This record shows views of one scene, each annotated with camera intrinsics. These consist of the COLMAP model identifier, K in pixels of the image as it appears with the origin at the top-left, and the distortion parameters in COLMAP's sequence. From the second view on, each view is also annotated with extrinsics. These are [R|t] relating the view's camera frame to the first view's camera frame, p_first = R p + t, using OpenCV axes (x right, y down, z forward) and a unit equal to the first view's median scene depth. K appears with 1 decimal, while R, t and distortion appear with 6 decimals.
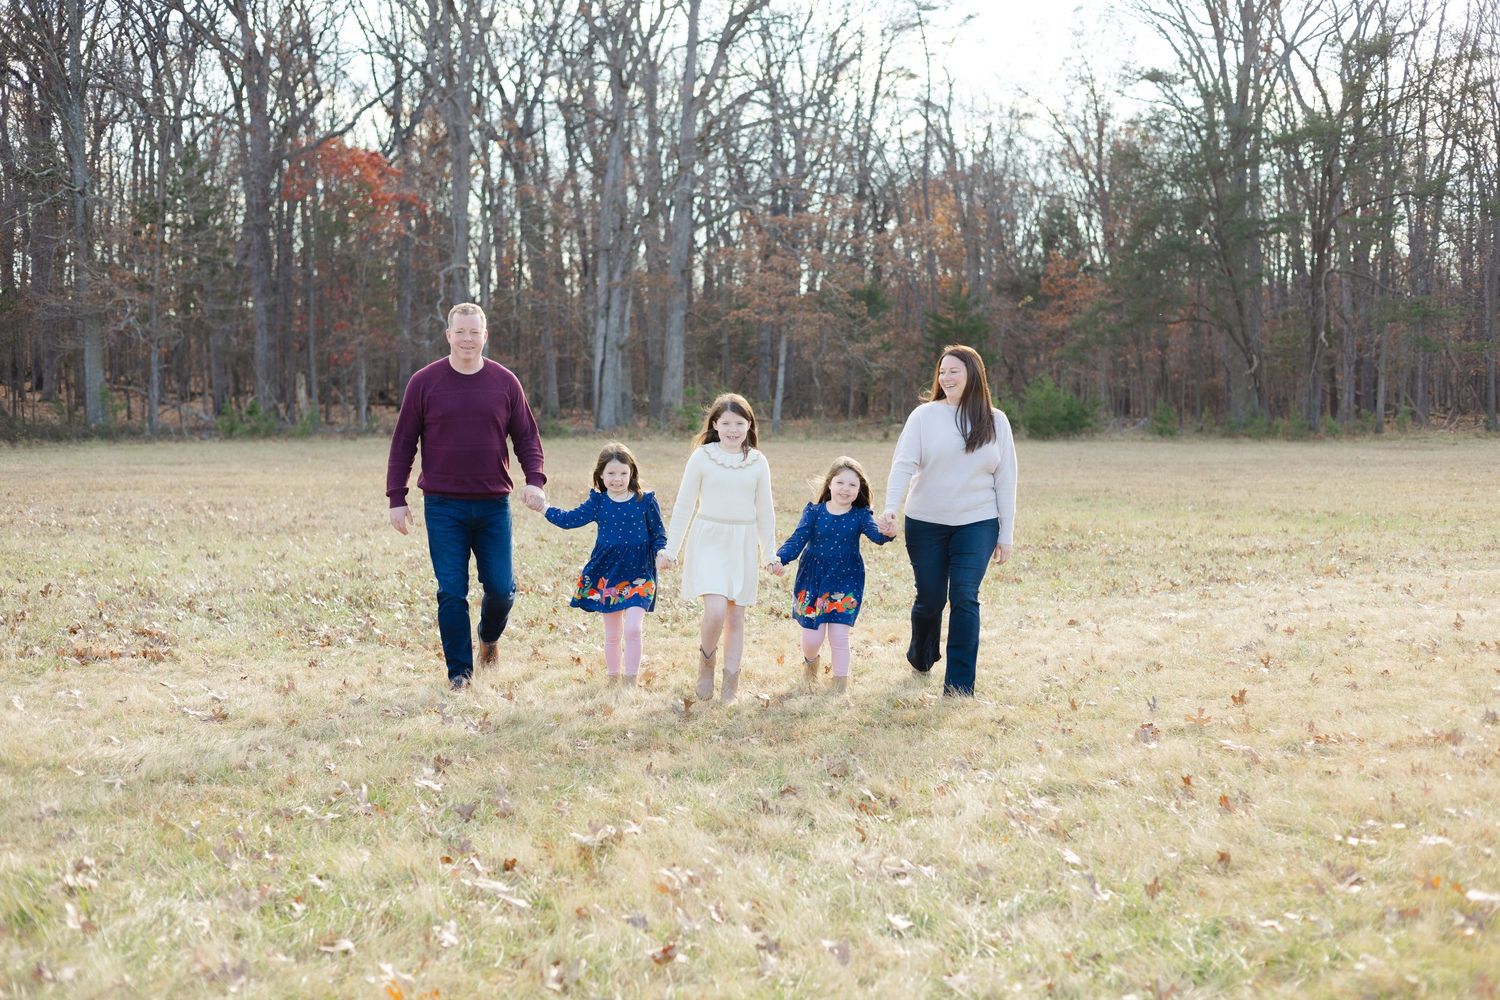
lens RADIAL K [[1826.2, 0, 750.0], [0, 1826.2, 500.0], [0, 0, 1]] dist [0.001213, -0.011448]
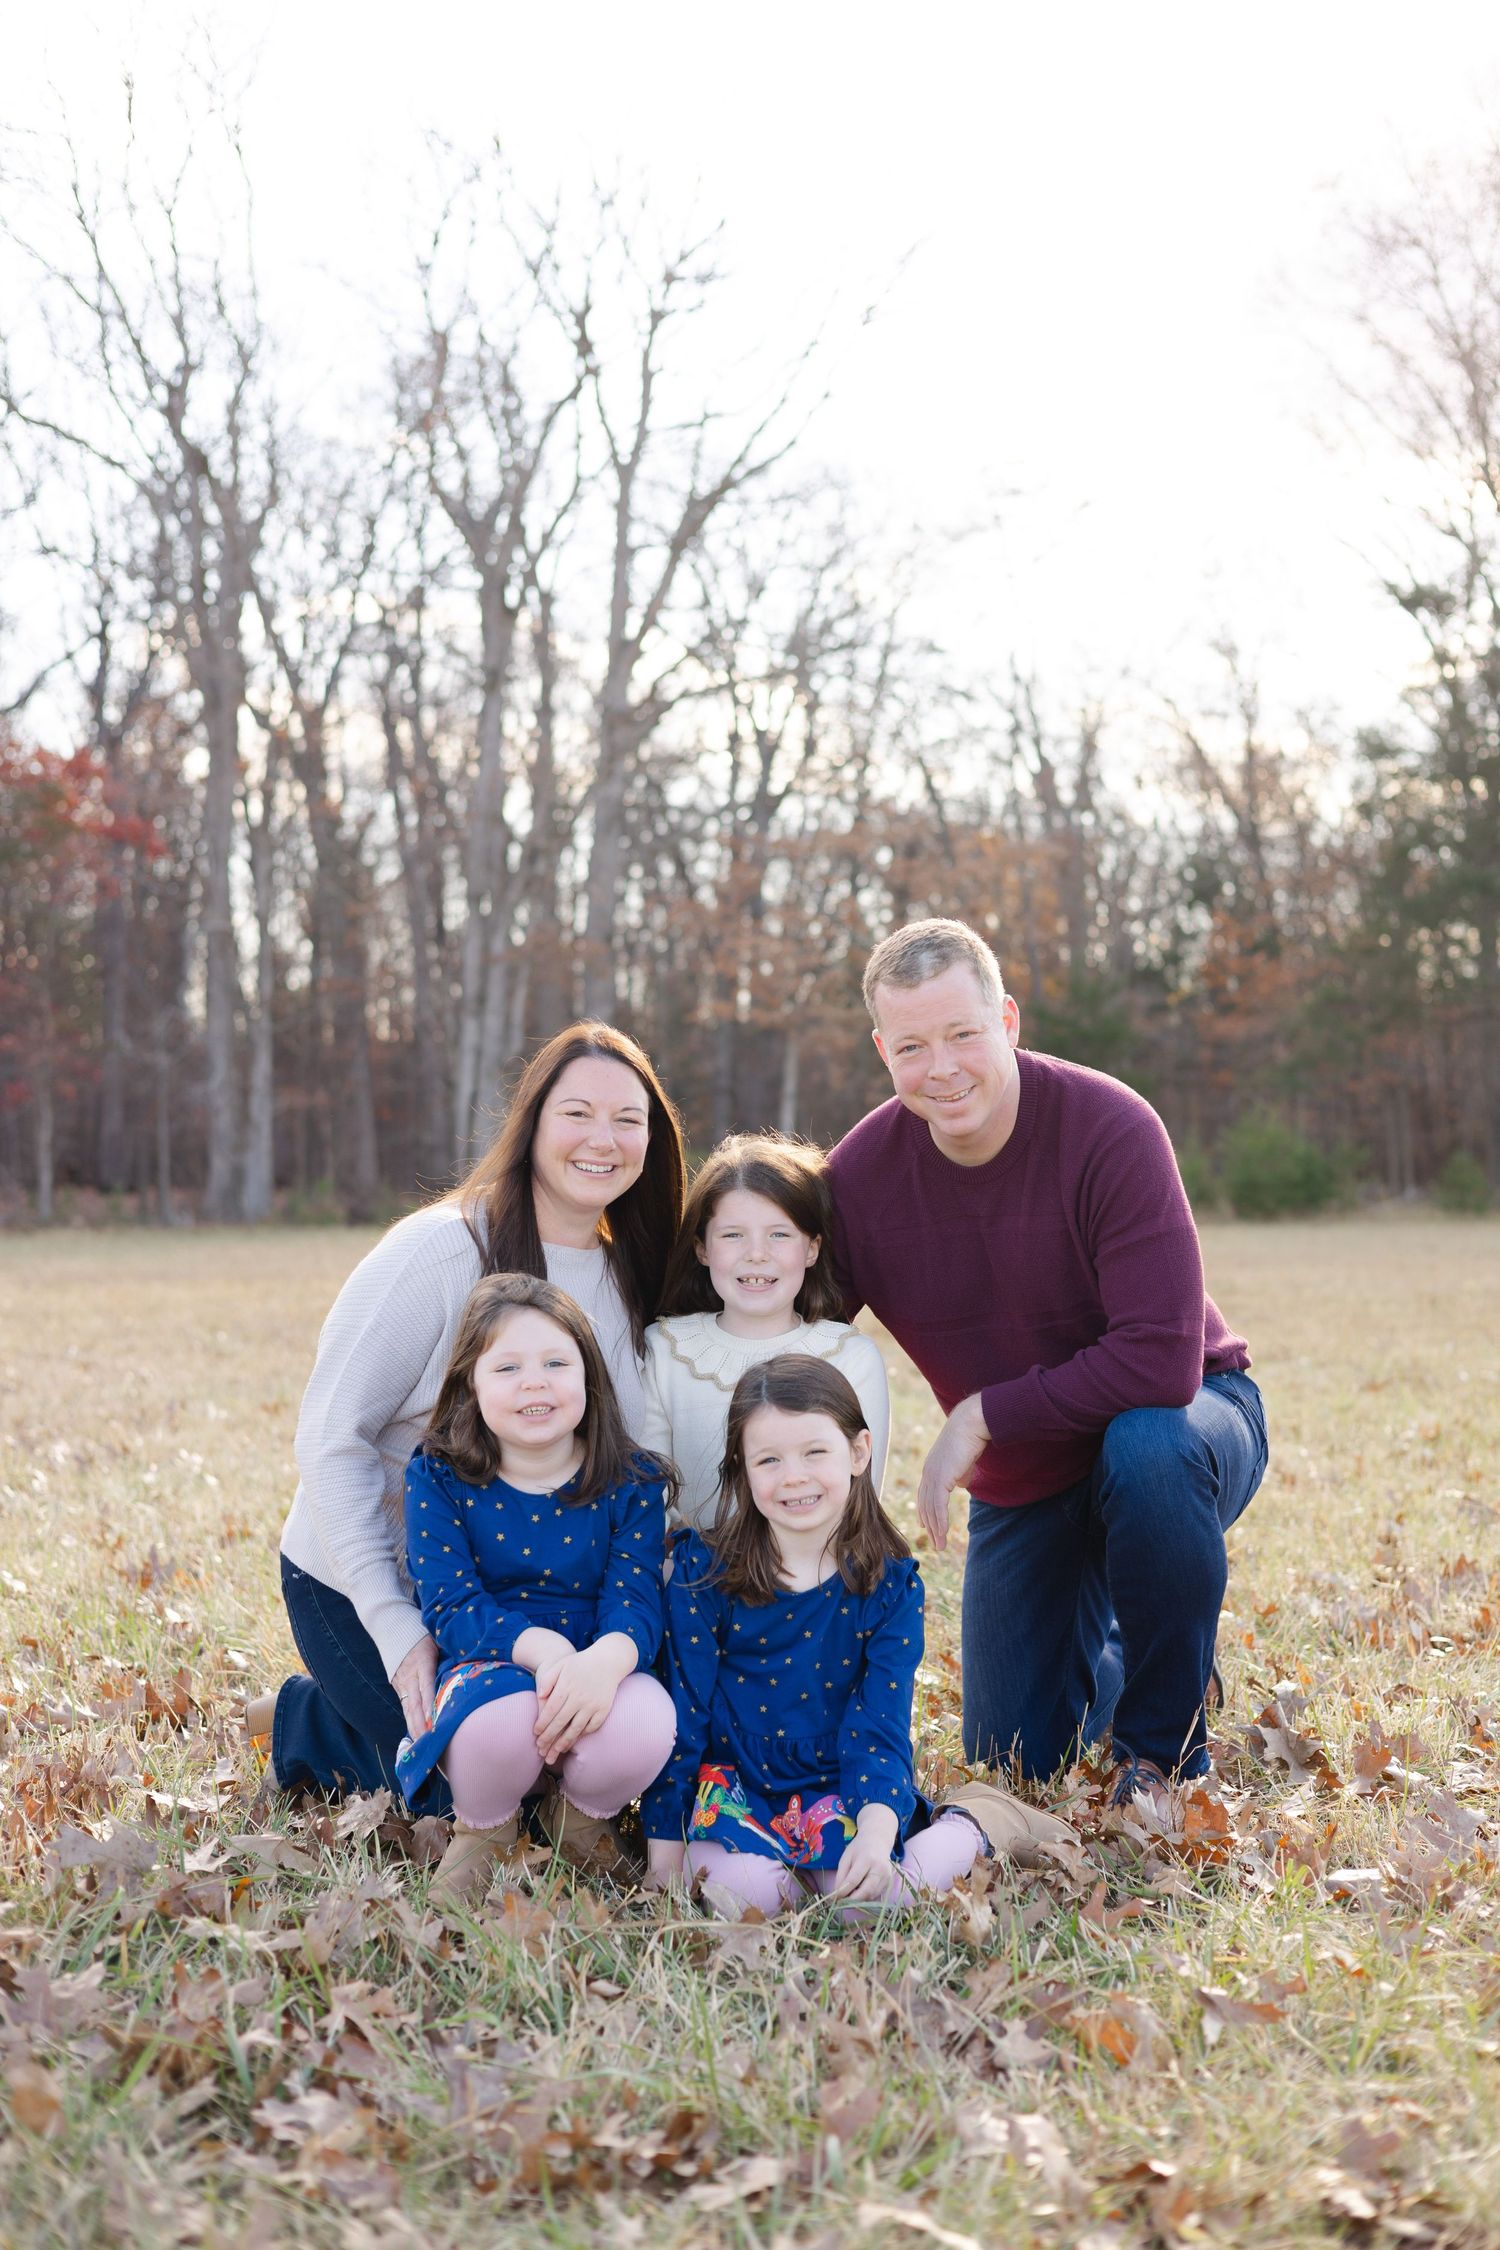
lens RADIAL K [[2739.2, 0, 776.1], [0, 2739.2, 1124.1], [0, 0, 1]] dist [0.001213, -0.011448]
pose [[0.998412, -0.011161, 0.055210, -0.033353], [0.015437, 0.996861, -0.077647, 0.000712], [-0.054170, 0.078376, 0.995451, 0.146637]]
